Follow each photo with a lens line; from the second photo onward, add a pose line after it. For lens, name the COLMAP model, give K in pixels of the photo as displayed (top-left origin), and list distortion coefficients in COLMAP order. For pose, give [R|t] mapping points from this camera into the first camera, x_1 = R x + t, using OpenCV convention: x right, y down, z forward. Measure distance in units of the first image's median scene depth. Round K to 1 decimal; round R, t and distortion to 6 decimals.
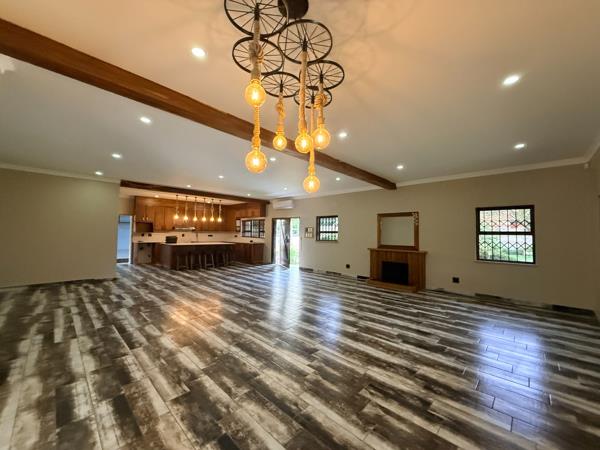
lens RADIAL K [[236.5, 0, 297.7], [0, 236.5, 225.1], [0, 0, 1]] dist [0.000147, -0.000047]
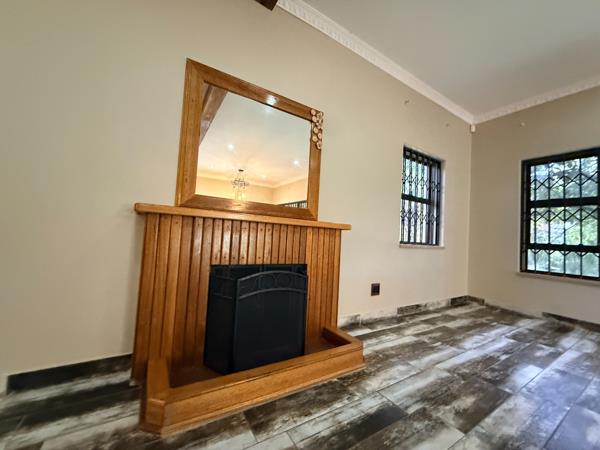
lens RADIAL K [[236.5, 0, 297.7], [0, 236.5, 225.1], [0, 0, 1]] dist [0.000147, -0.000047]
pose [[0.238225, 0.046615, 0.970091, 0.298320], [-0.094600, 0.995212, -0.024591, 0.212693], [-0.966592, -0.085913, 0.241495, 1.627767]]
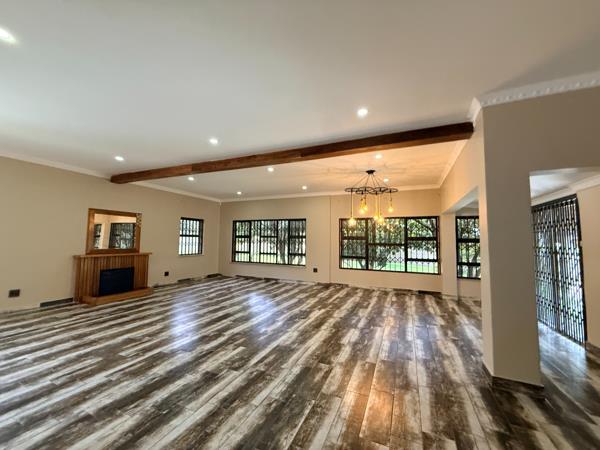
lens RADIAL K [[236.5, 0, 297.7], [0, 236.5, 225.1], [0, 0, 1]] dist [0.000147, -0.000047]
pose [[-0.332129, 0.040522, 0.942363, -1.125961], [-0.055542, 0.996503, -0.062426, 0.031128], [-0.941597, -0.073075, -0.328716, 1.218951]]
